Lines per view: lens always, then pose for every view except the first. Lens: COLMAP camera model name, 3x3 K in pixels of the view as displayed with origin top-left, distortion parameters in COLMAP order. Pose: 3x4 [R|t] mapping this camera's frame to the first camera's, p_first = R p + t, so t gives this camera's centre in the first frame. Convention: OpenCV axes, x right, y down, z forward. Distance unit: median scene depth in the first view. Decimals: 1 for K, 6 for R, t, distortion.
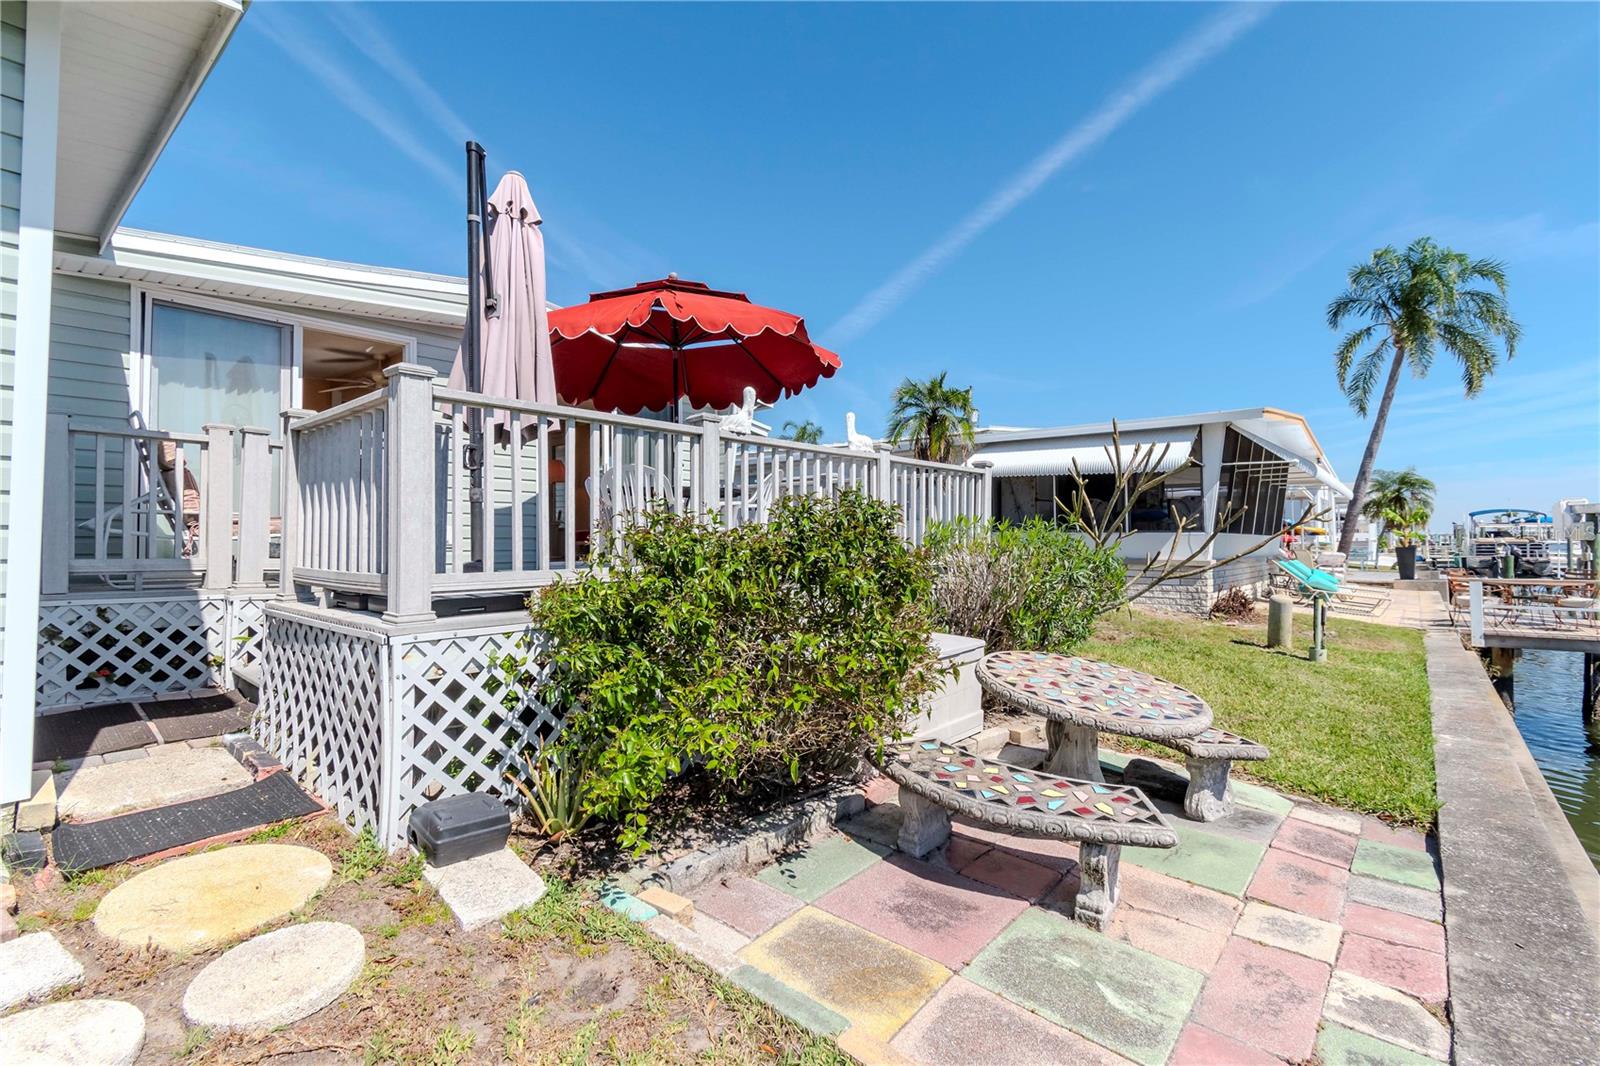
lens RADIAL K [[735.7, 0, 809.4], [0, 735.7, 535.2], [0, 0, 1]] dist [0.002577, -0.000631]
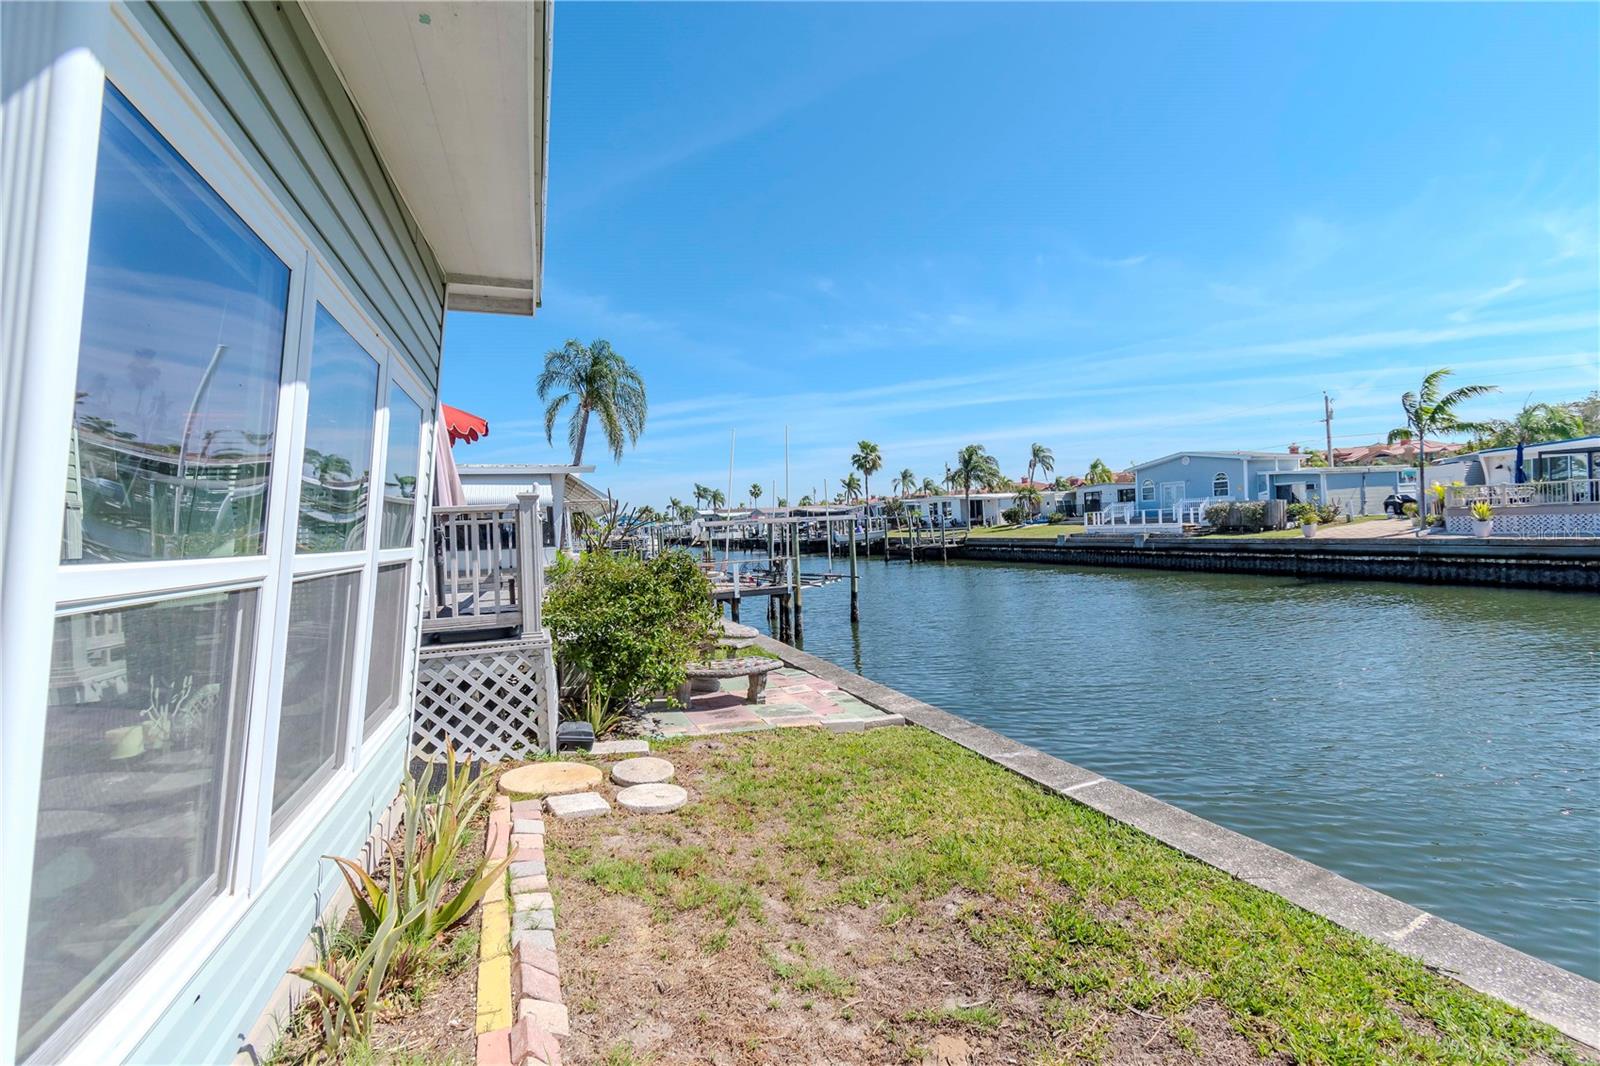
lens RADIAL K [[708.9, 0, 800.4], [0, 708.9, 538.1], [0, 0, 1]] dist [0.003404, -0.000107]
pose [[0.495566, -0.040414, 0.867630, -1.879945], [0.042581, 0.998846, 0.022205, -0.155542], [-0.867526, 0.025940, 0.496715, -0.486885]]
